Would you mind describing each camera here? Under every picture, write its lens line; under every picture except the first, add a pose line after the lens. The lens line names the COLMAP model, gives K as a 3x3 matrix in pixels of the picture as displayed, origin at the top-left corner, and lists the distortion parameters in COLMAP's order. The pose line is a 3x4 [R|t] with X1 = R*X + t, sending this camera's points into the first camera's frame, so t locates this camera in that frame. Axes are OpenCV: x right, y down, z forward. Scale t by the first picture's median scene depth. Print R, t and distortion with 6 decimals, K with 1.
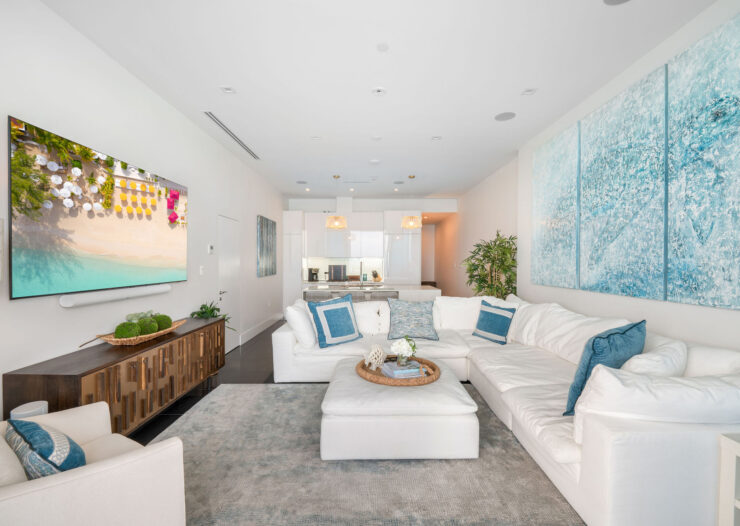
lens RADIAL K [[318.8, 0, 370.0], [0, 318.8, 263.0], [0, 0, 1]] dist [0.001209, -0.000173]
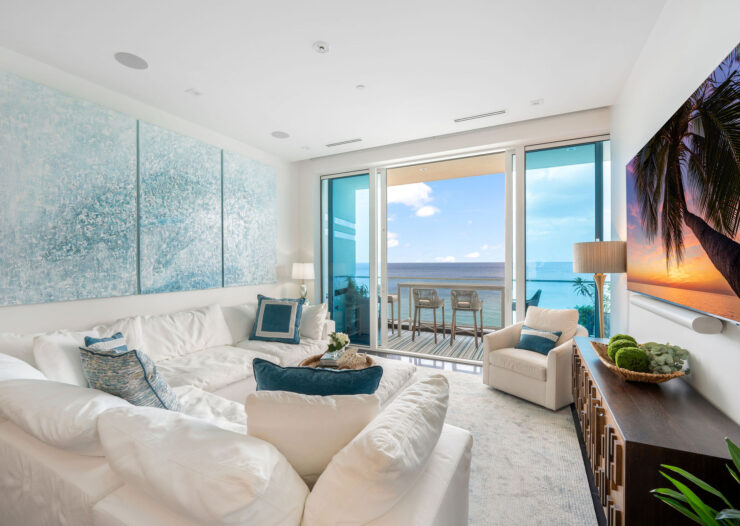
lens RADIAL K [[325.4, 0, 370.0], [0, 325.4, 263.0], [0, 0, 1]] dist [0.001021, -0.000024]
pose [[-0.884965, -0.000381, 0.465658, -0.487692], [0.004508, 0.999946, 0.009386, -0.021020], [-0.465636, 0.010406, -0.884915, 1.786914]]
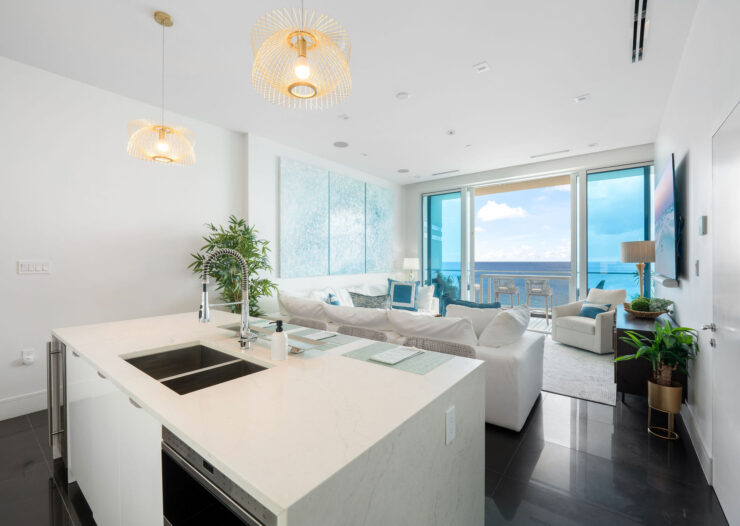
lens RADIAL K [[318.8, 0, 370.0], [0, 318.8, 263.0], [0, 0, 1]] dist [0.001209, -0.000173]
pose [[-0.780812, -0.002692, 0.624761, -0.601653], [0.004286, 0.999944, 0.009665, 0.006922], [-0.624752, 0.010224, -0.780757, 2.468826]]
